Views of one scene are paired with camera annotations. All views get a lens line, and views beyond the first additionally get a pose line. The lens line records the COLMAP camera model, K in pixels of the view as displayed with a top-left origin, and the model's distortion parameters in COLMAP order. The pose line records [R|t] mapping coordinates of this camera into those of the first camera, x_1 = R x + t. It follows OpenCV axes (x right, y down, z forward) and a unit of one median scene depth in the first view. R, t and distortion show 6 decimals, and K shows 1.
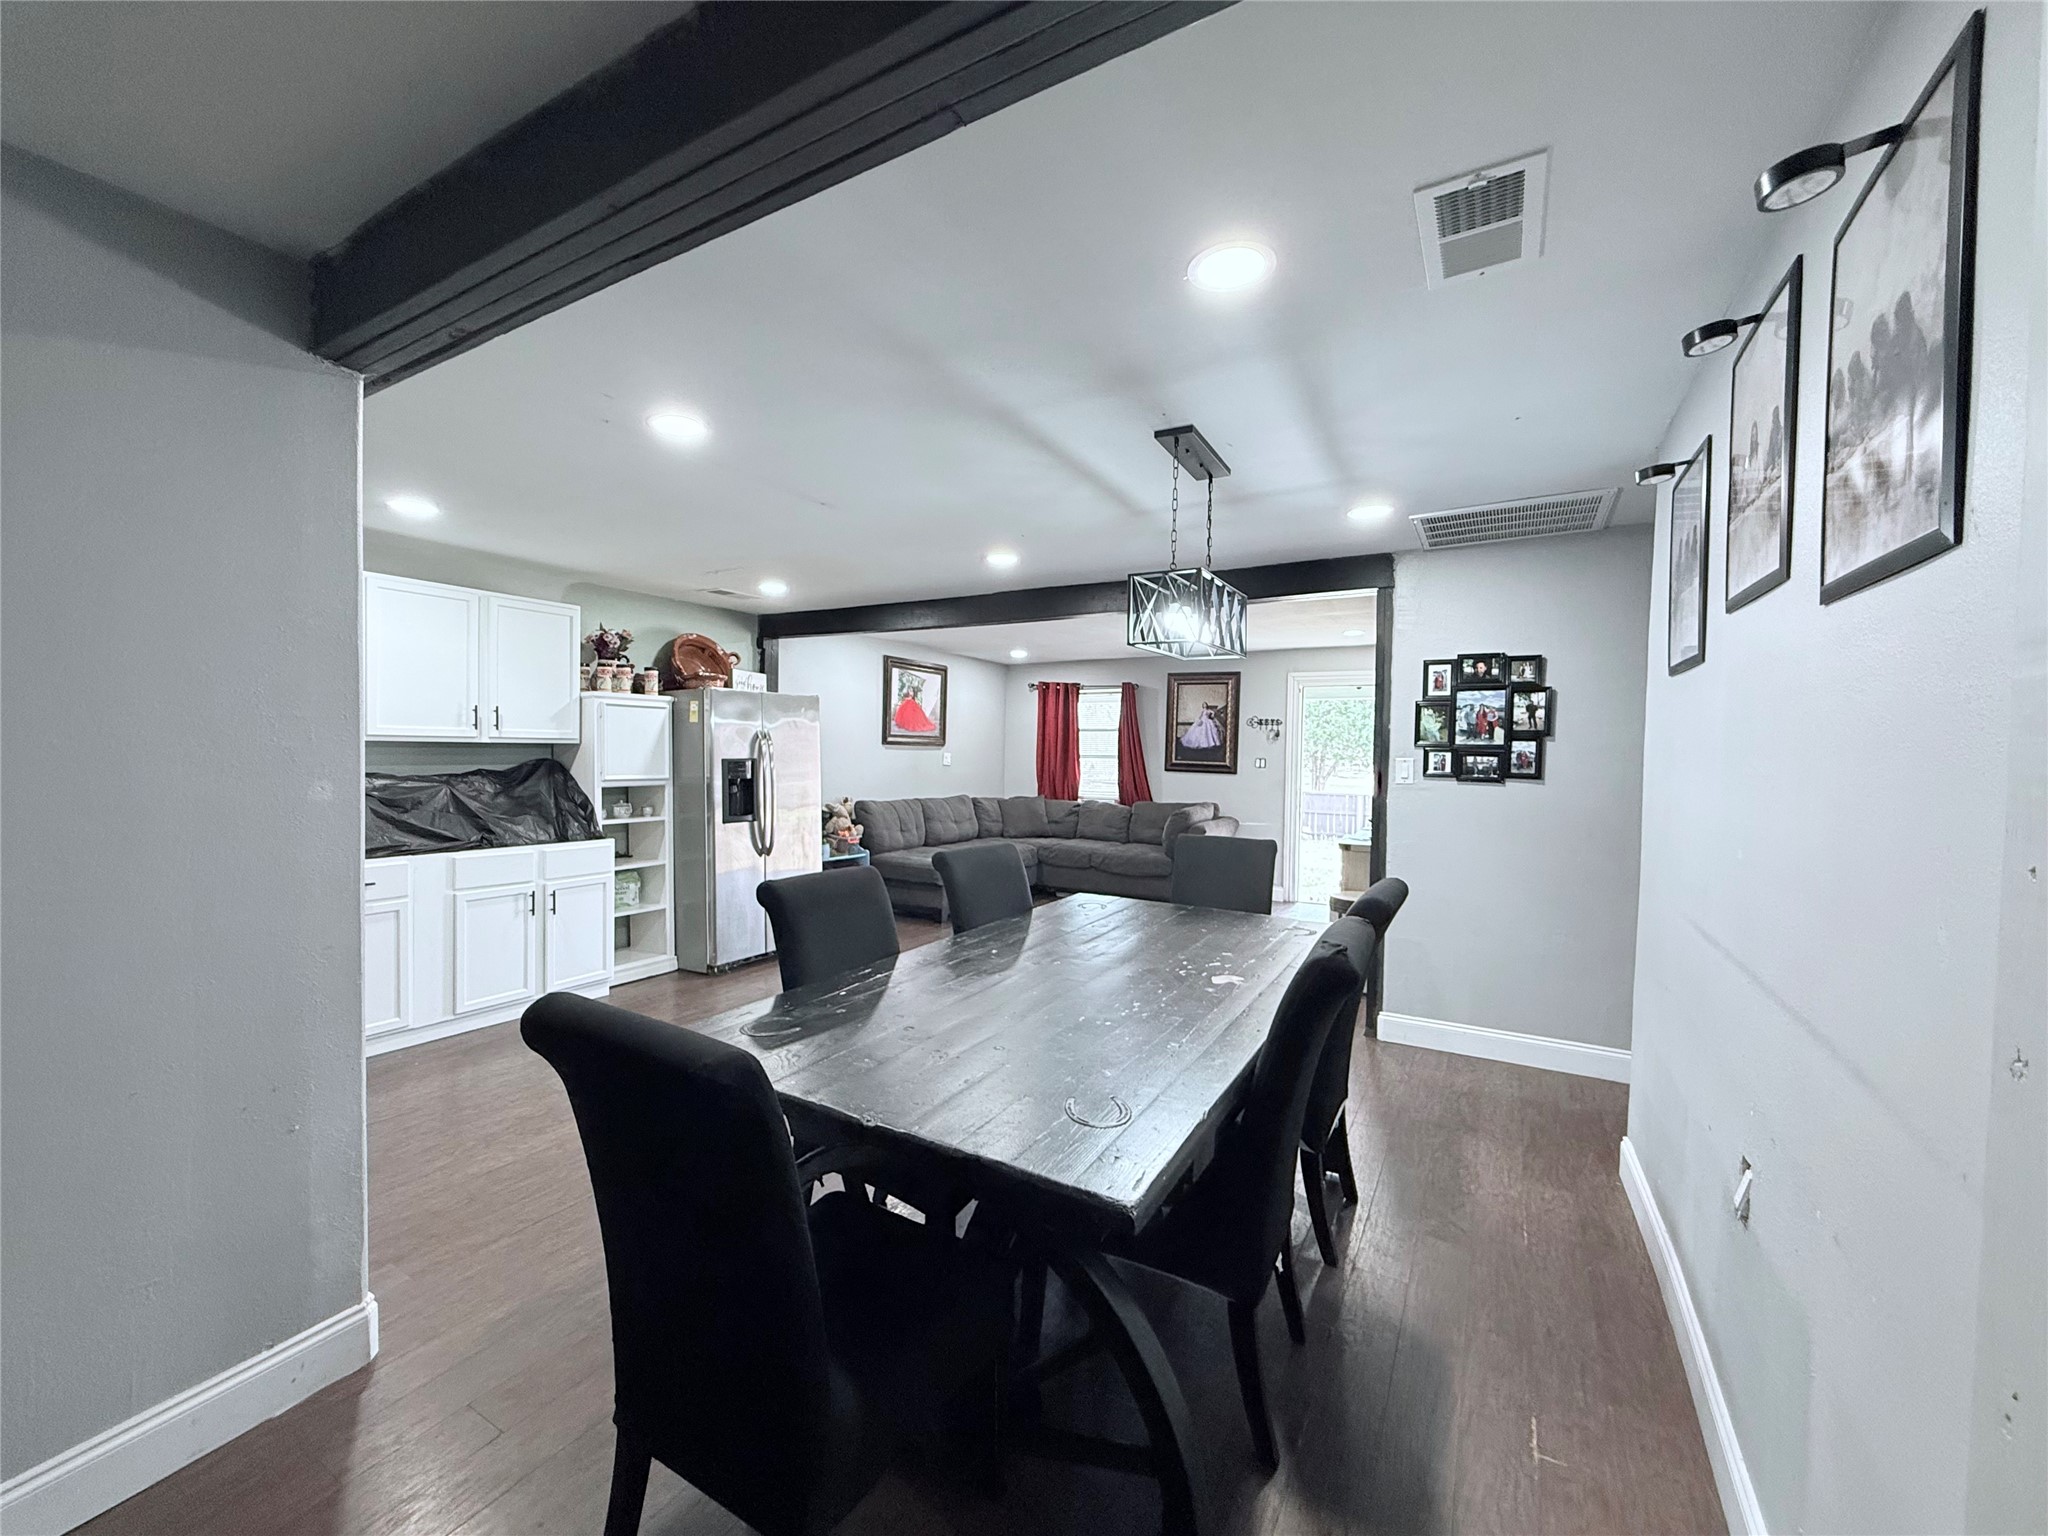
lens RADIAL K [[812.8, 0, 1027.1], [0, 812.8, 772.7], [0, 0, 1]] dist [0.000410, -0.001638]
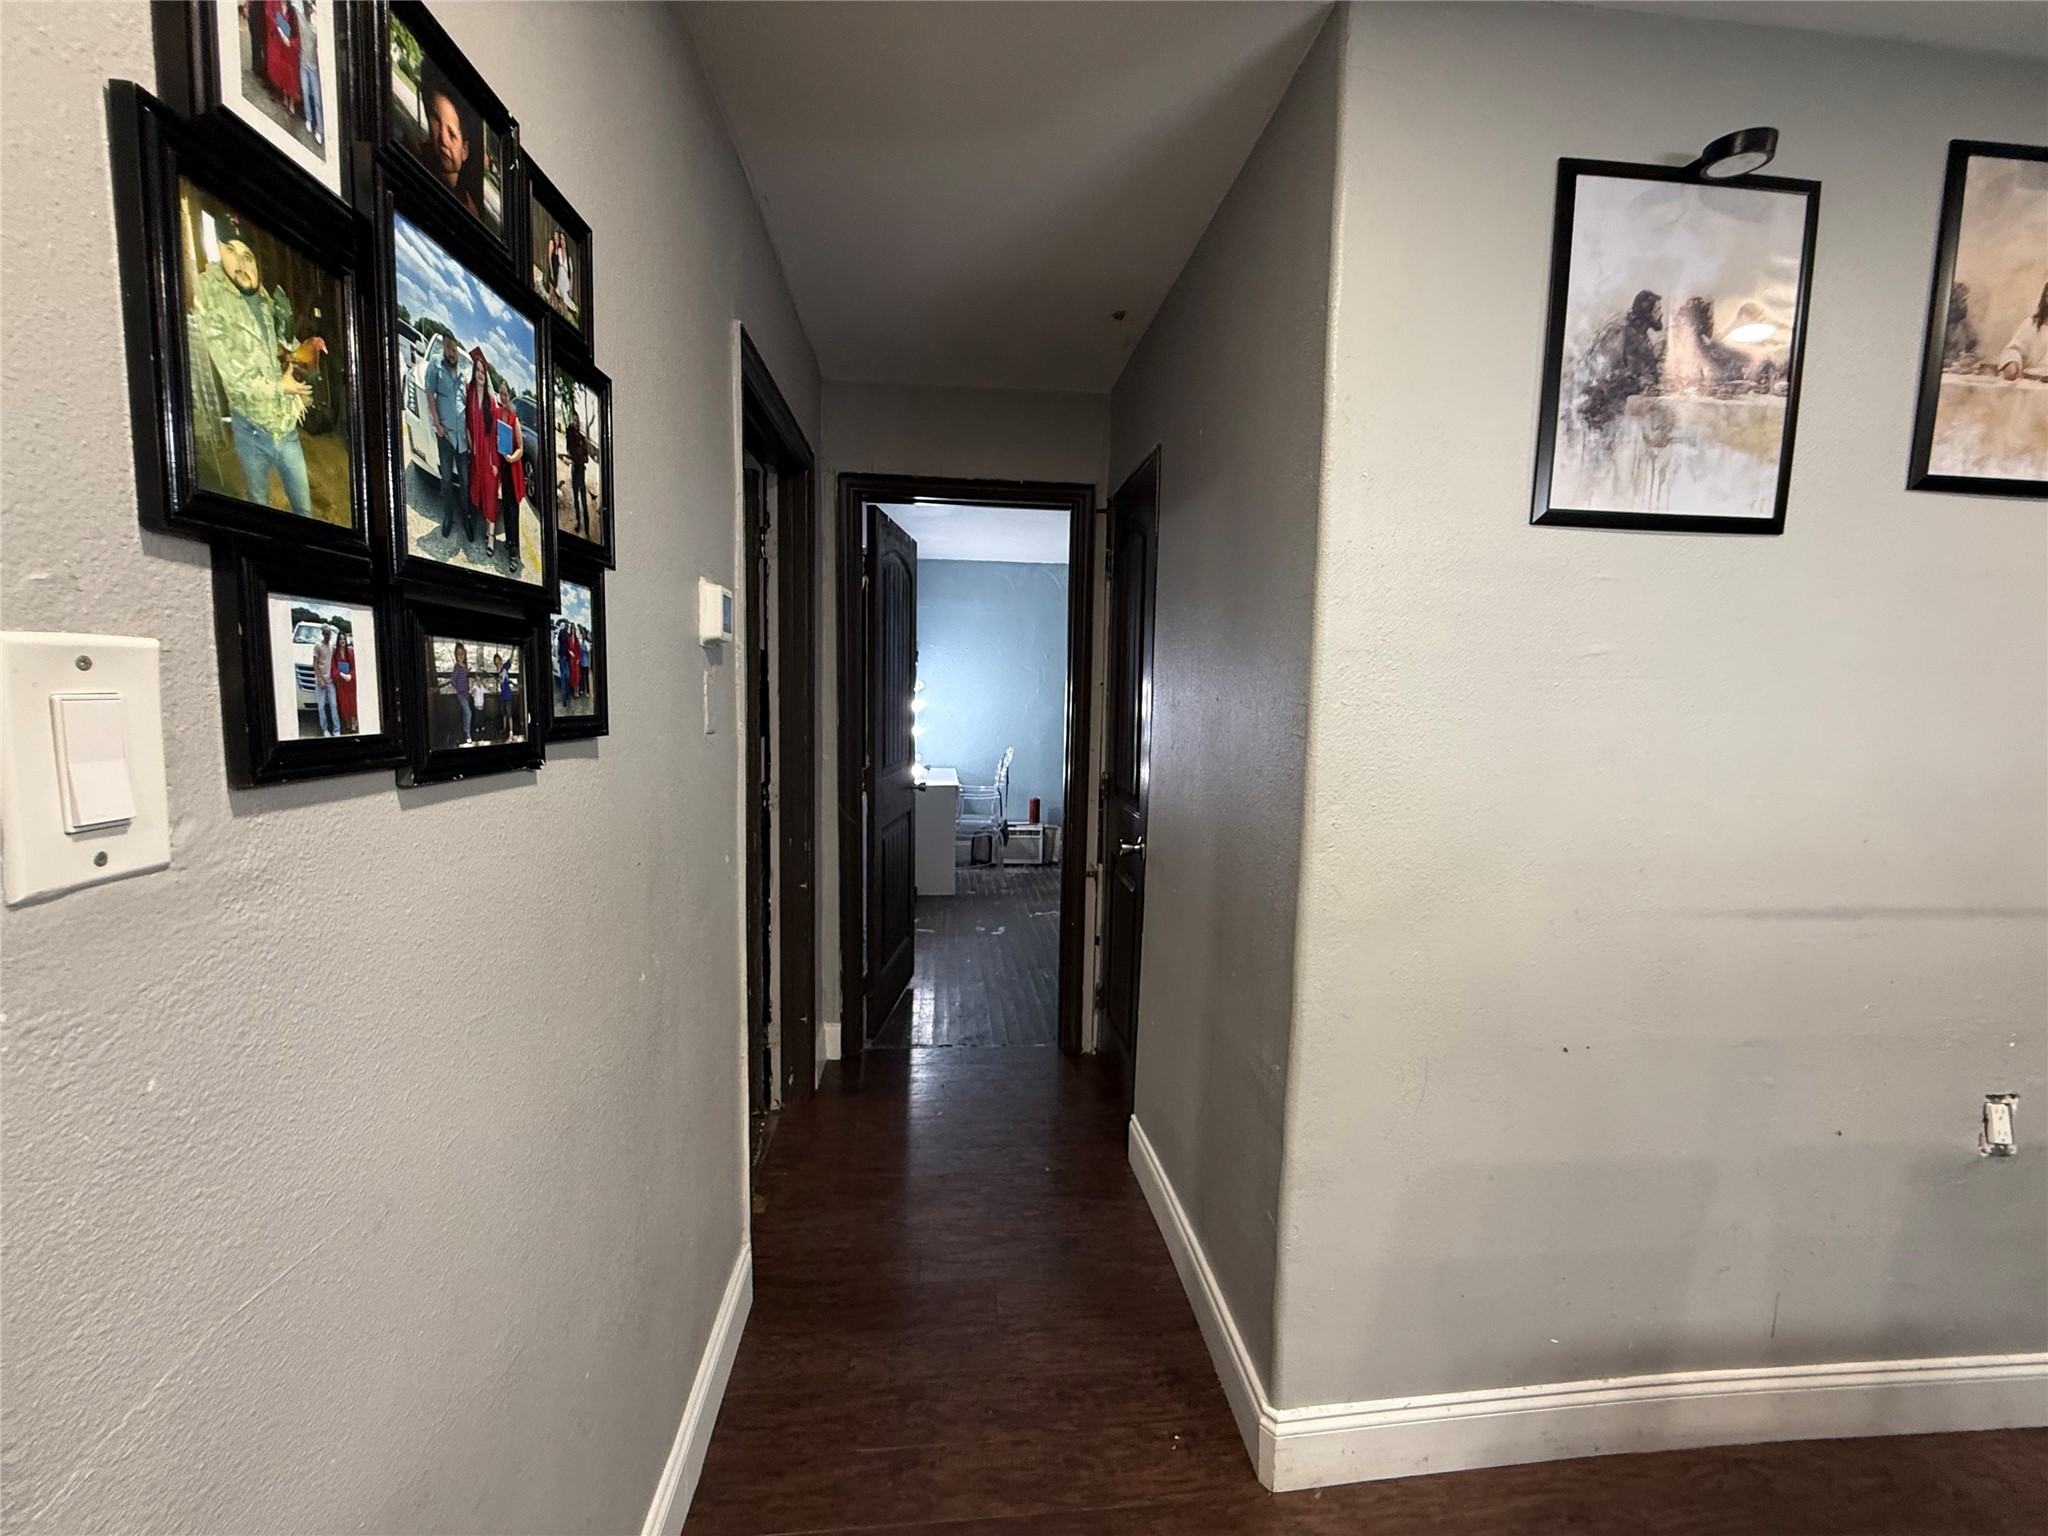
lens RADIAL K [[812.8, 0, 1022.2], [0, 812.8, 767.4], [0, 0, 1]] dist [0.000410, -0.001638]
pose [[-0.579541, -0.103939, 0.808287, 0.281338], [-0.002200, 0.992029, 0.125990, -0.012341], [-0.814940, 0.071238, -0.575151, 0.863556]]
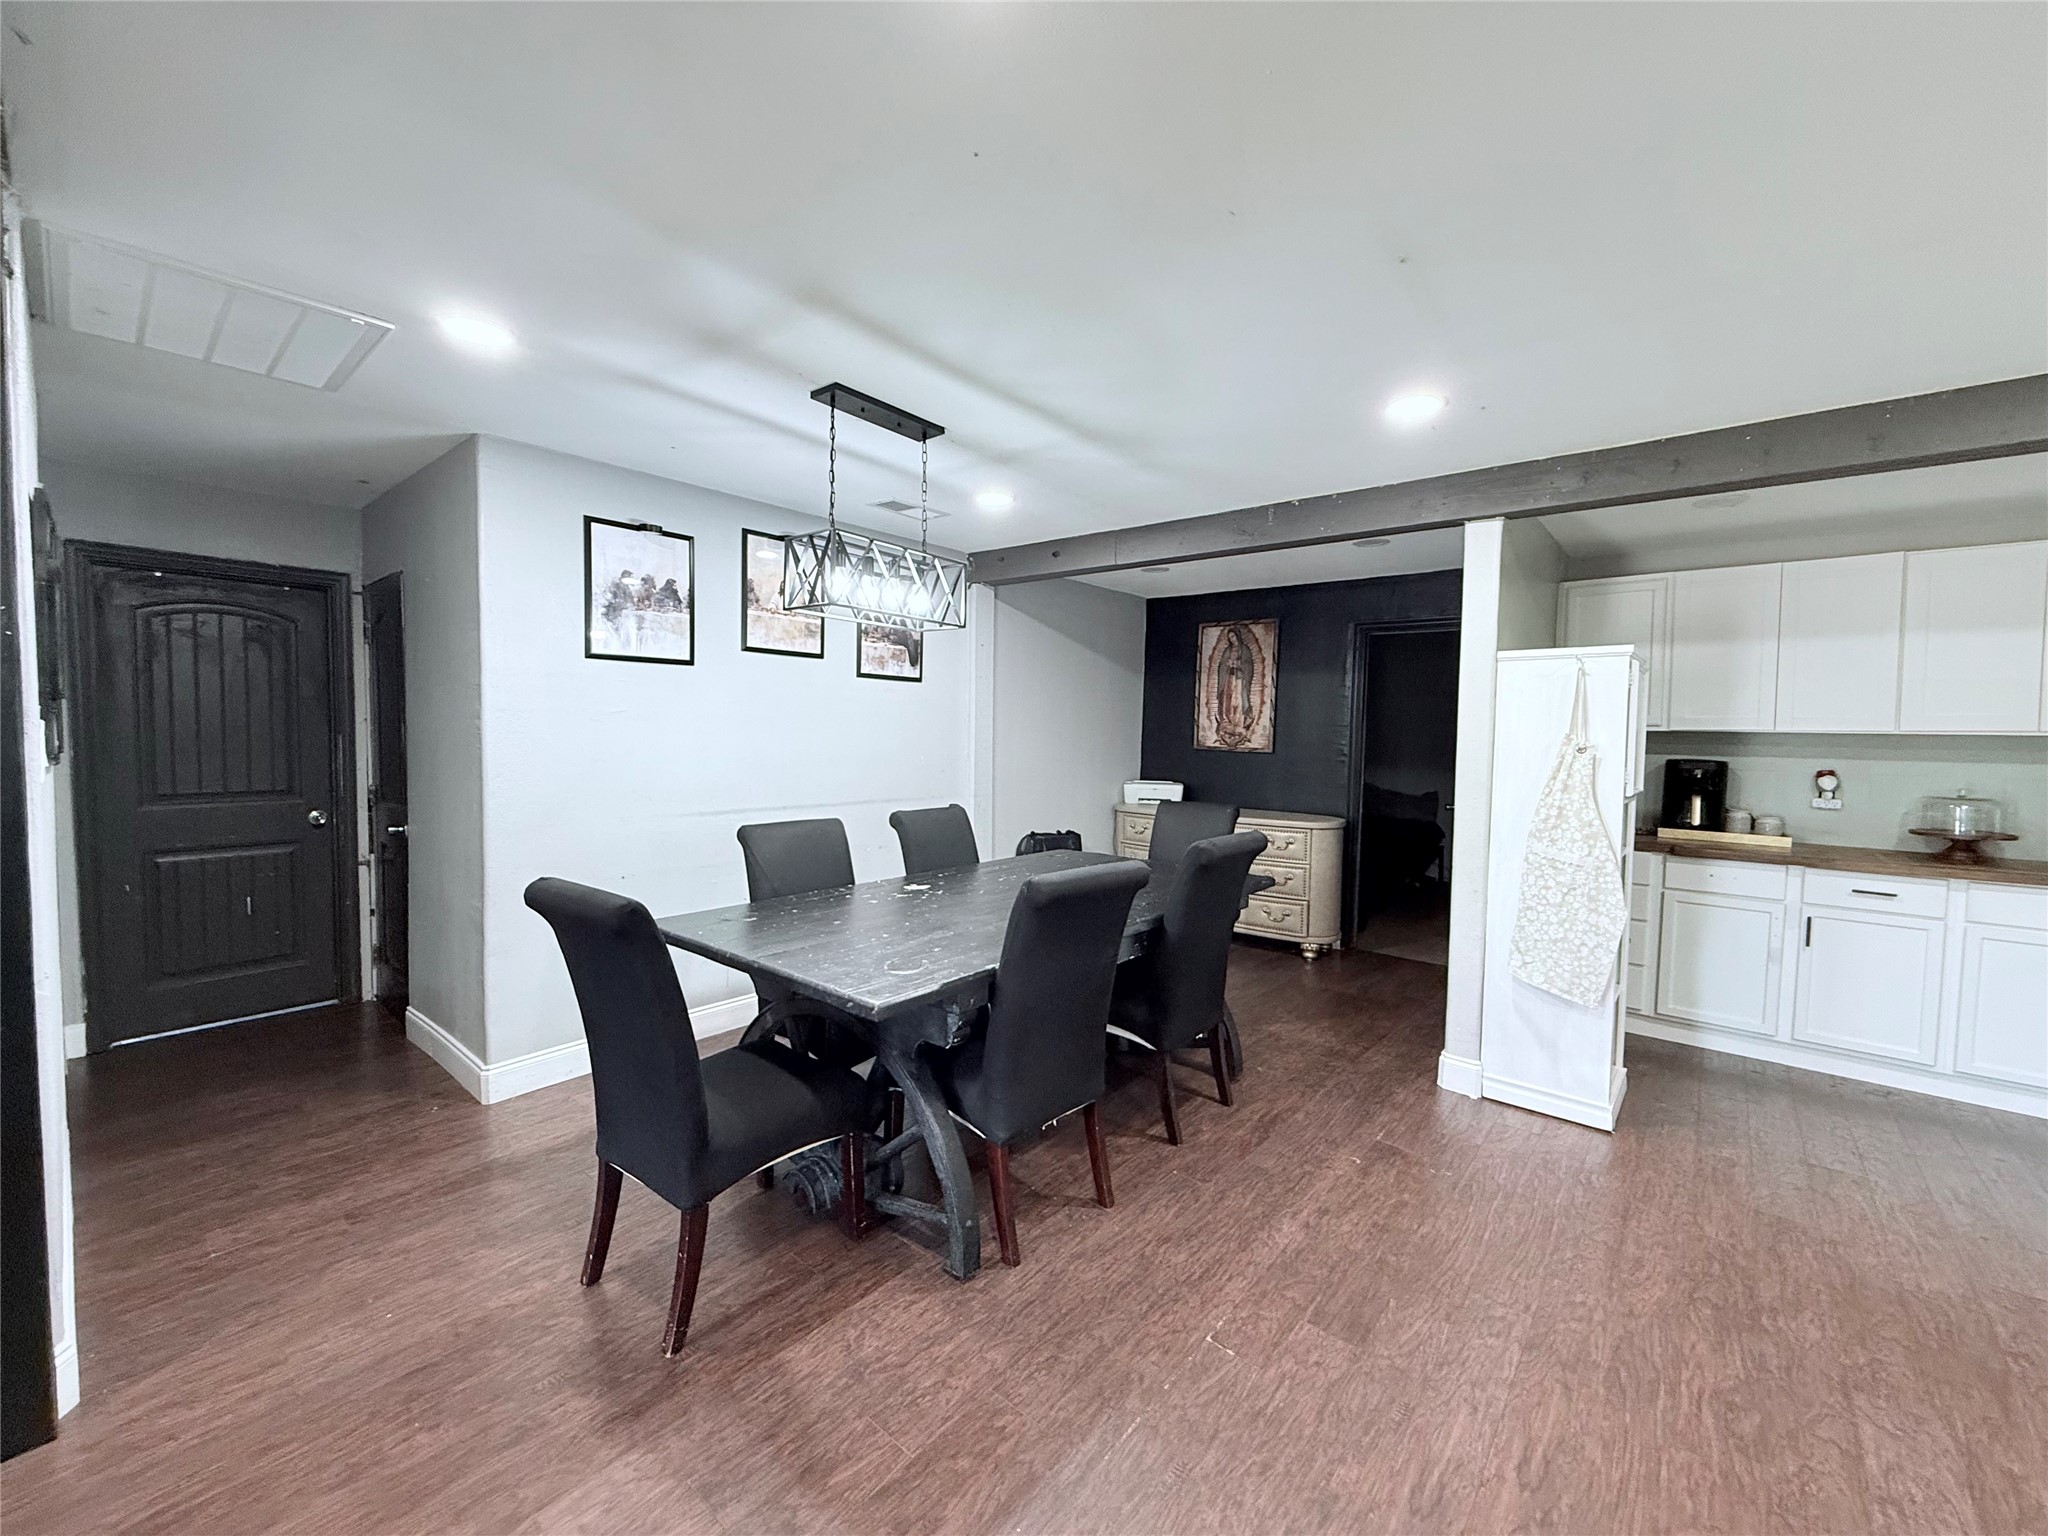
lens RADIAL K [[812.8, 0, 1024.2], [0, 812.8, 766.0], [0, 0, 1]] dist [0.000410, -0.001638]
pose [[-0.983327, -0.037067, 0.178026, -0.088250], [-0.022982, 0.996486, 0.080542, -0.034968], [-0.180386, 0.075108, -0.980724, 1.175078]]
